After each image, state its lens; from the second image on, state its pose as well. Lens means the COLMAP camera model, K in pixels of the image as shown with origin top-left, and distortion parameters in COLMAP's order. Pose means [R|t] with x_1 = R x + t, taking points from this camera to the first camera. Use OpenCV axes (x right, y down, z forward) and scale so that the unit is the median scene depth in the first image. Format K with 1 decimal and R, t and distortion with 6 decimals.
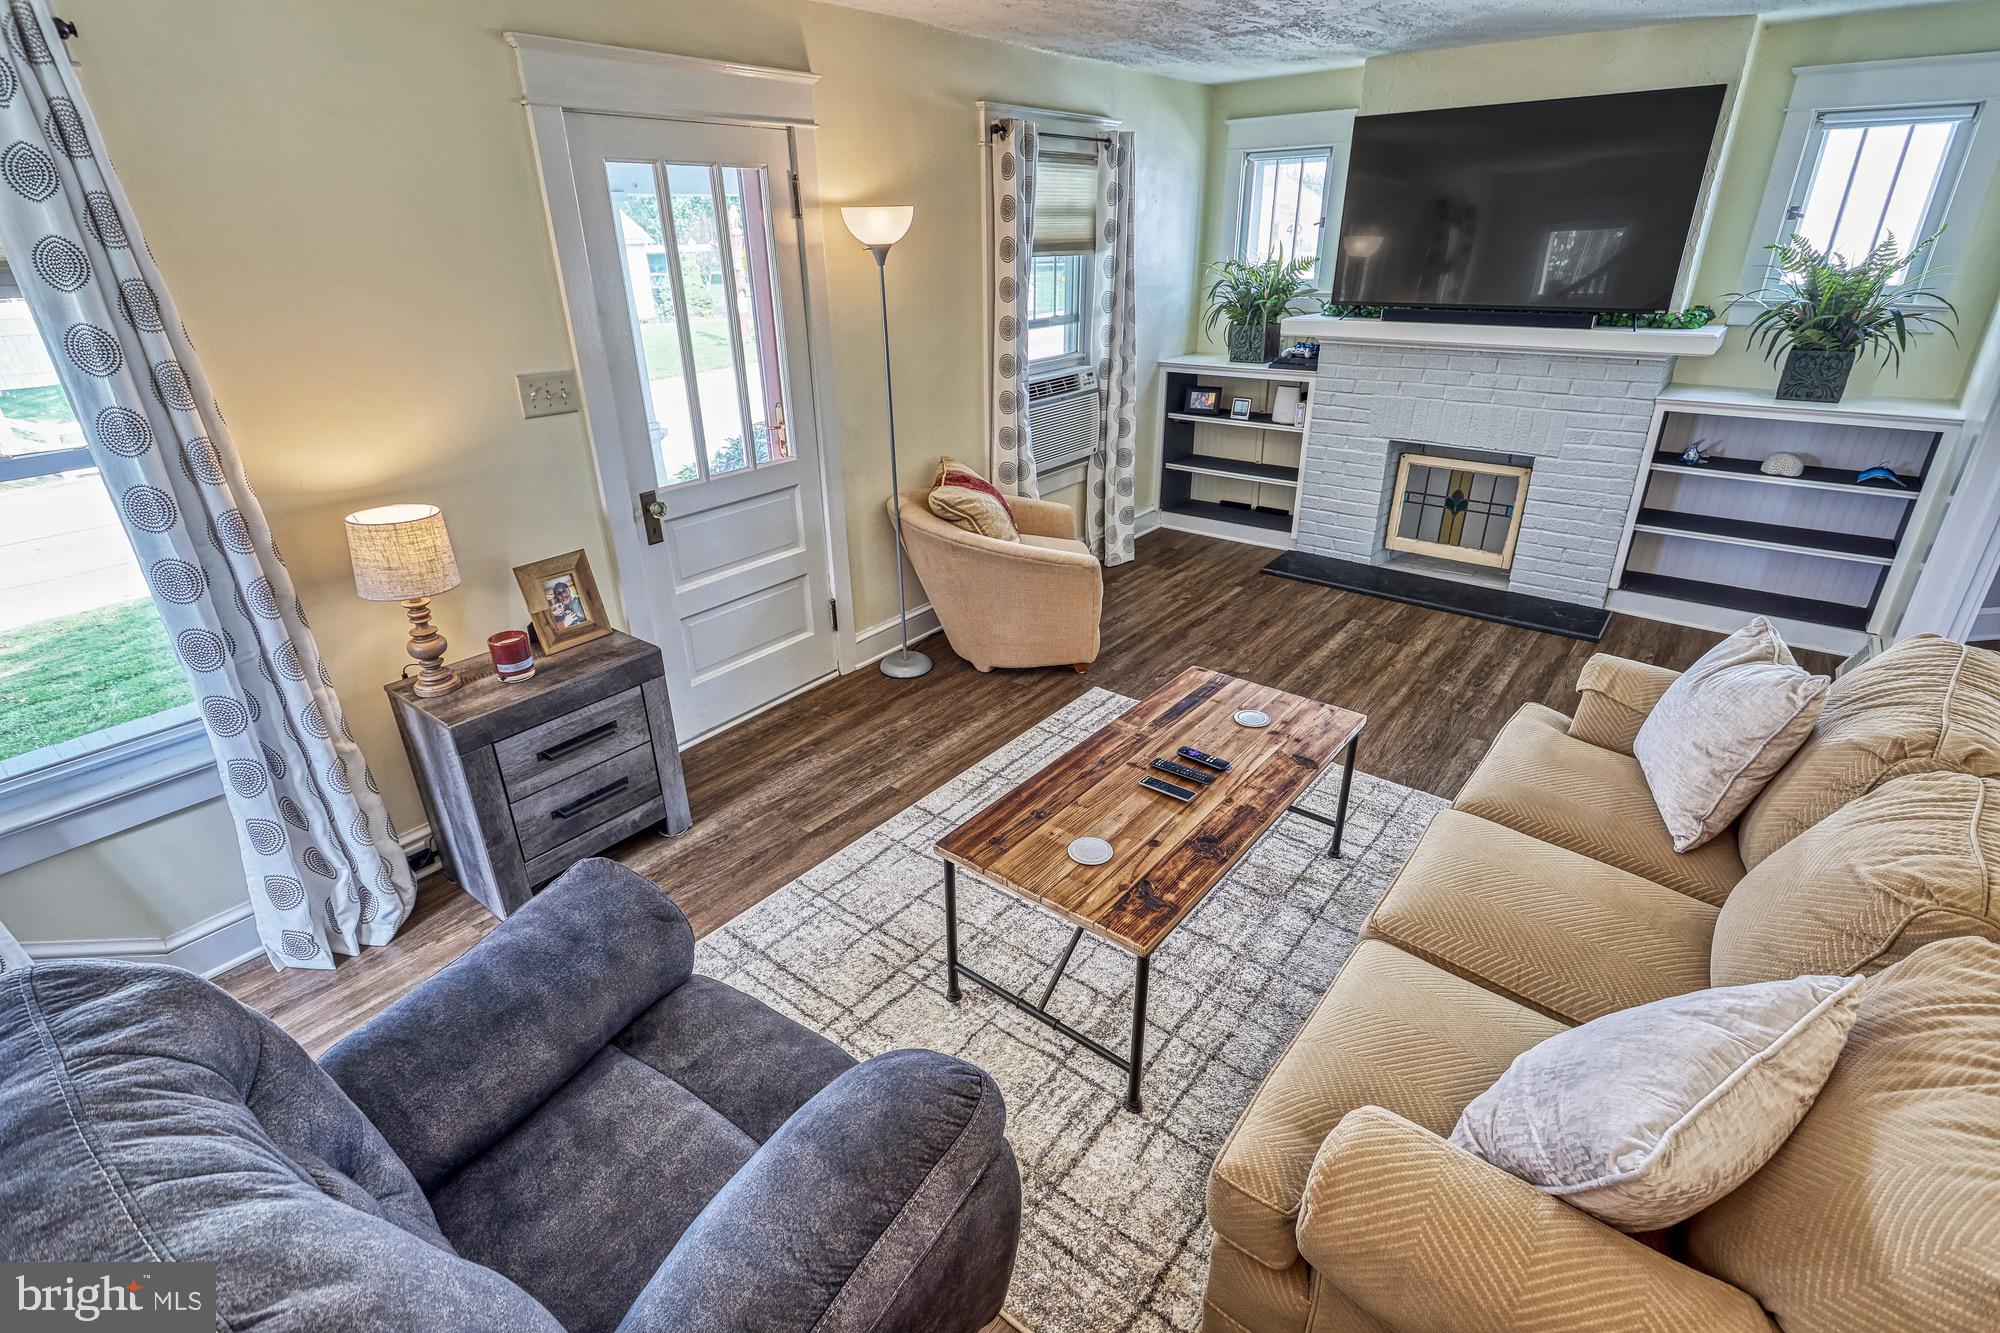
lens RADIAL K [[943.8, 0, 1003.7], [0, 943.8, 663.7], [0, 0, 1]] dist [-0.005289, 0.000156]
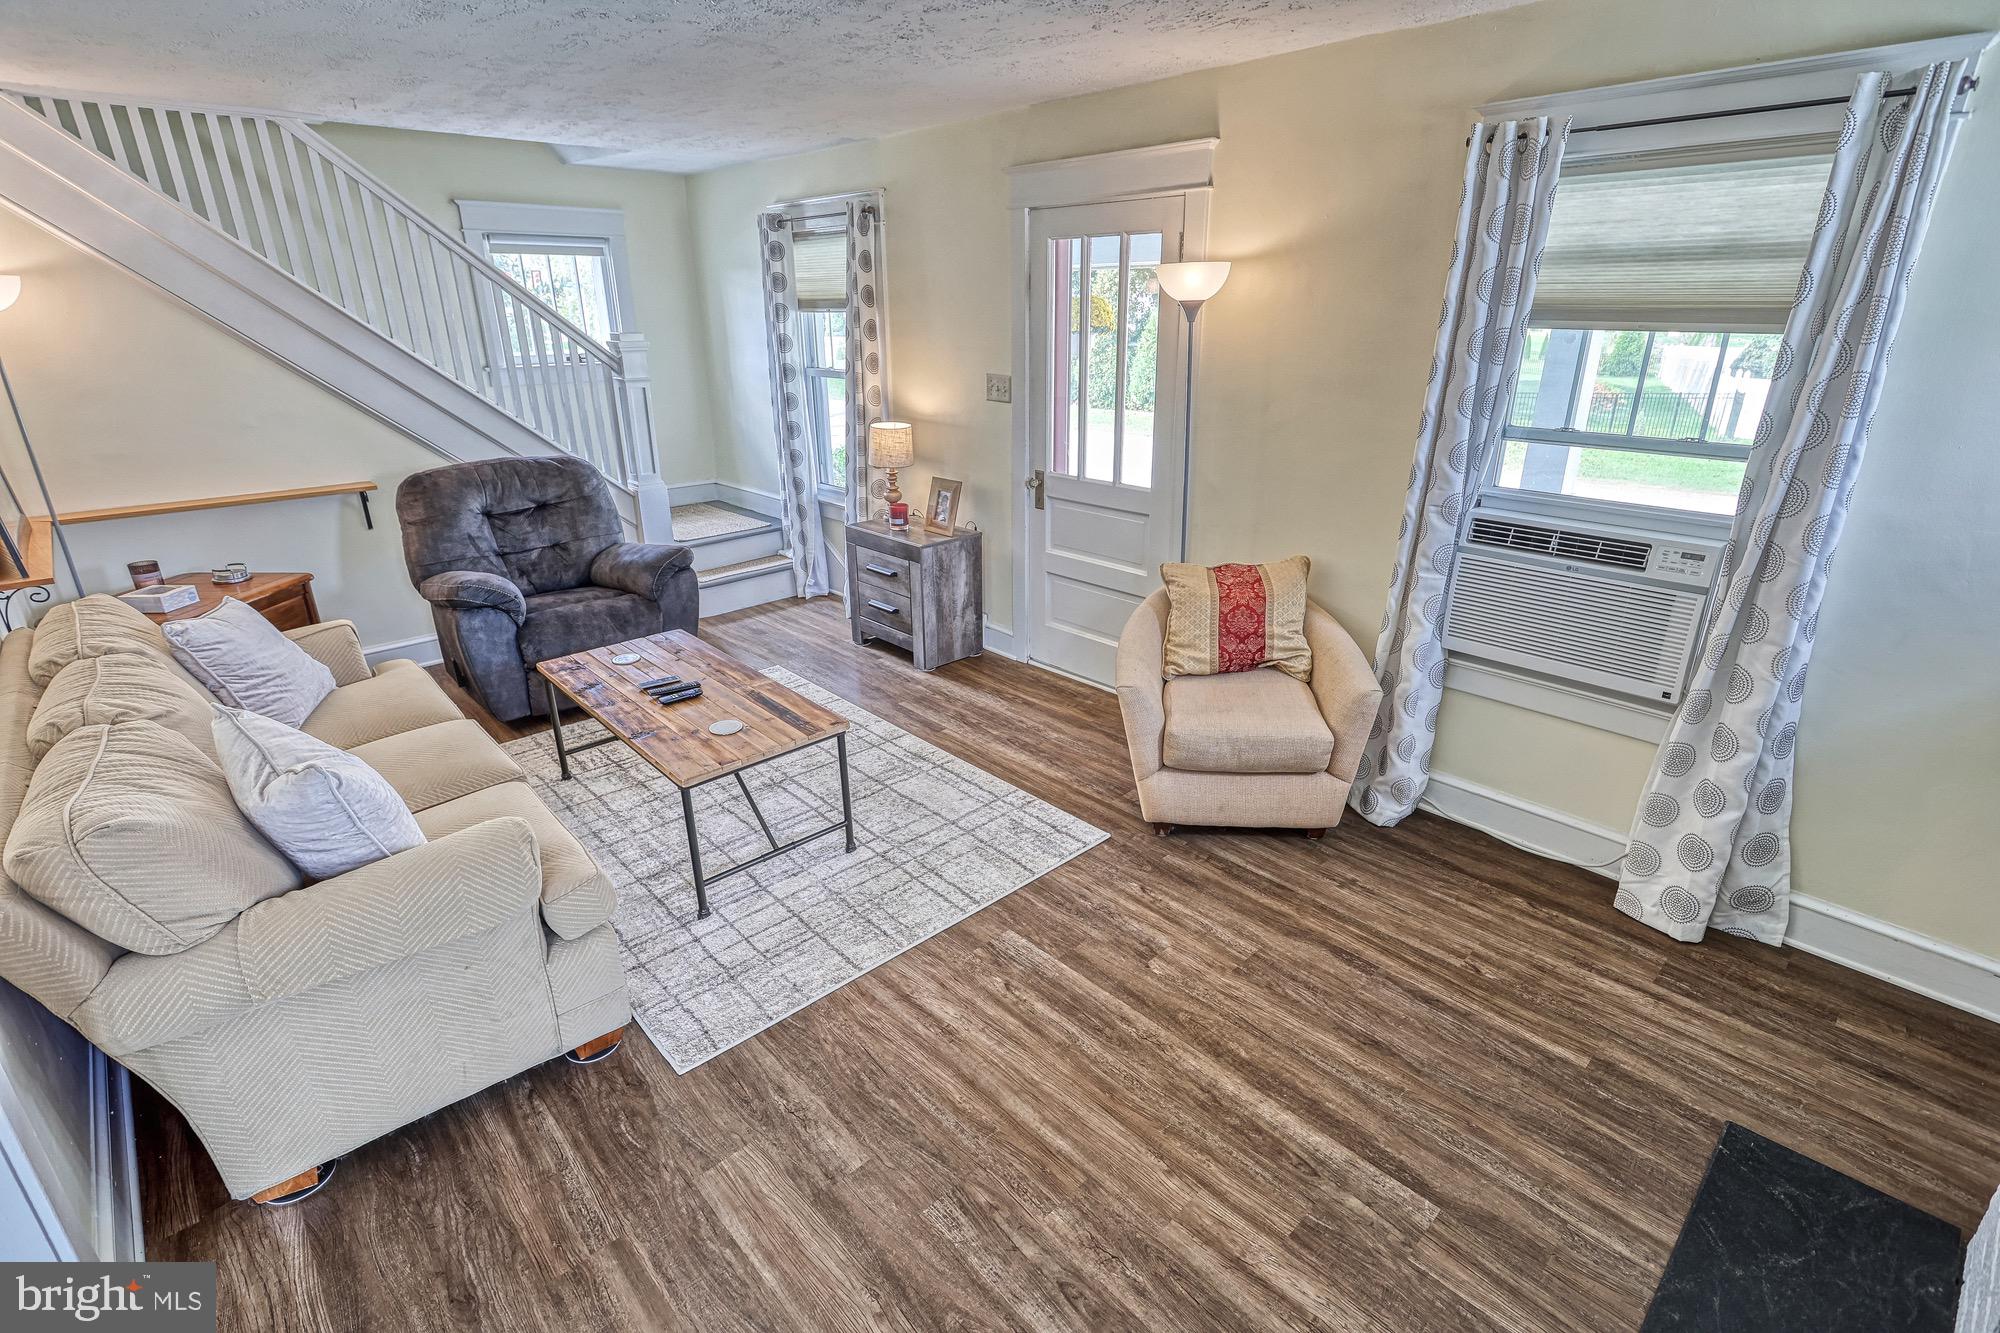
lens RADIAL K [[938.5, 0, 1005.8], [0, 938.5, 660.9], [0, 0, 1]] dist [-0.004468, 0.001649]
pose [[-0.148214, 0.370262, -0.917027, 0.708667], [-0.408418, 0.821584, 0.397736, -0.341319], [0.900682, 0.433480, 0.029451, 0.733752]]
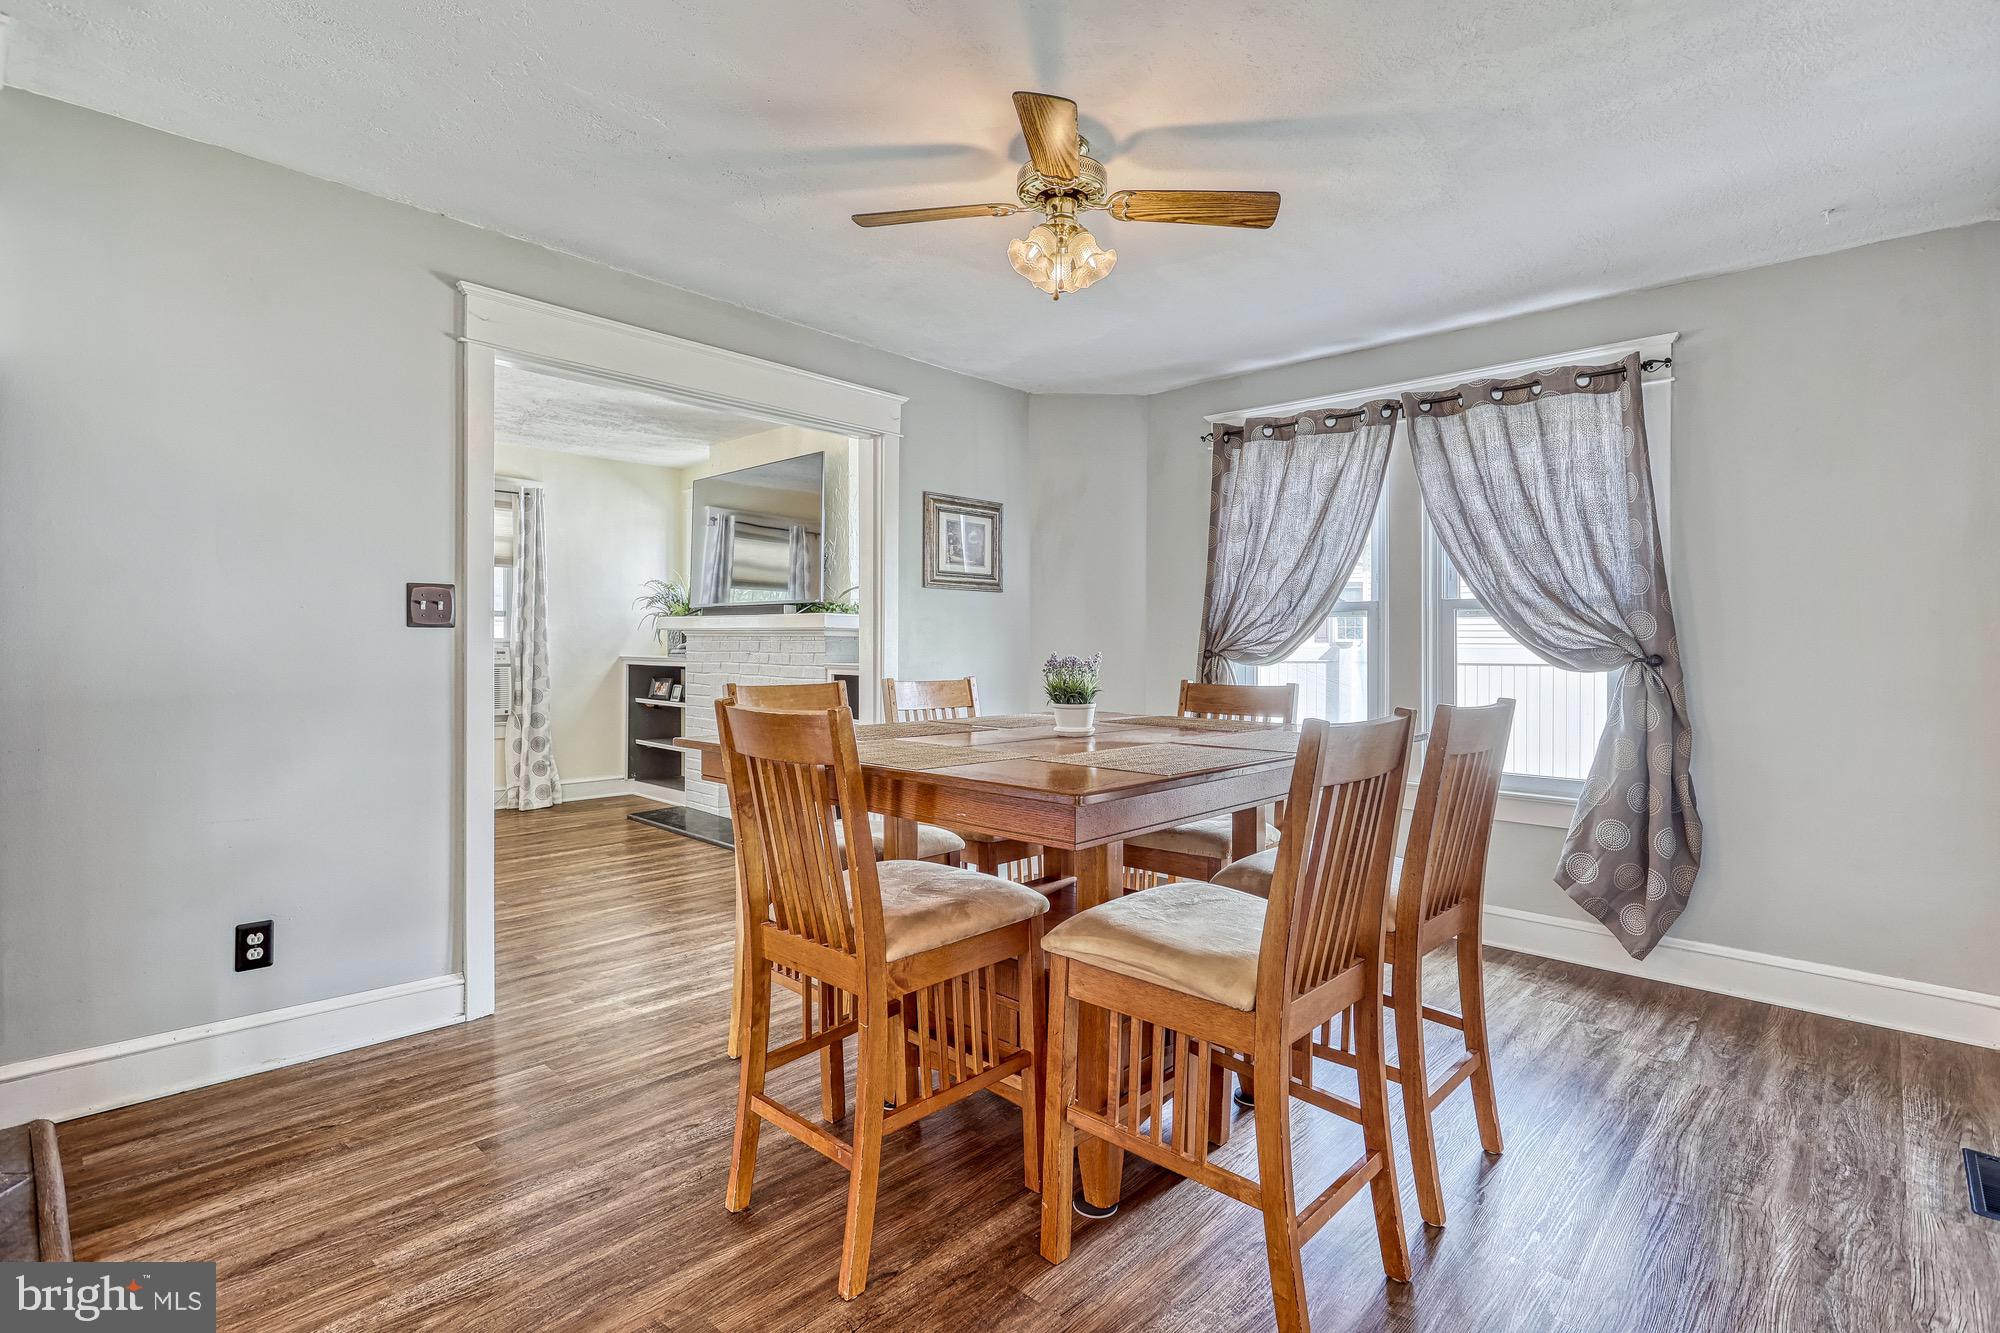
lens RADIAL K [[948.1, 0, 1005.2], [0, 948.1, 647.1], [0, 0, 1]] dist [-0.007109, 0.001039]
pose [[0.996047, 0.026129, -0.084896, 0.968528], [-0.058696, 0.910970, -0.408275, 0.188966], [0.066670, 0.411644, 0.908903, -0.141613]]
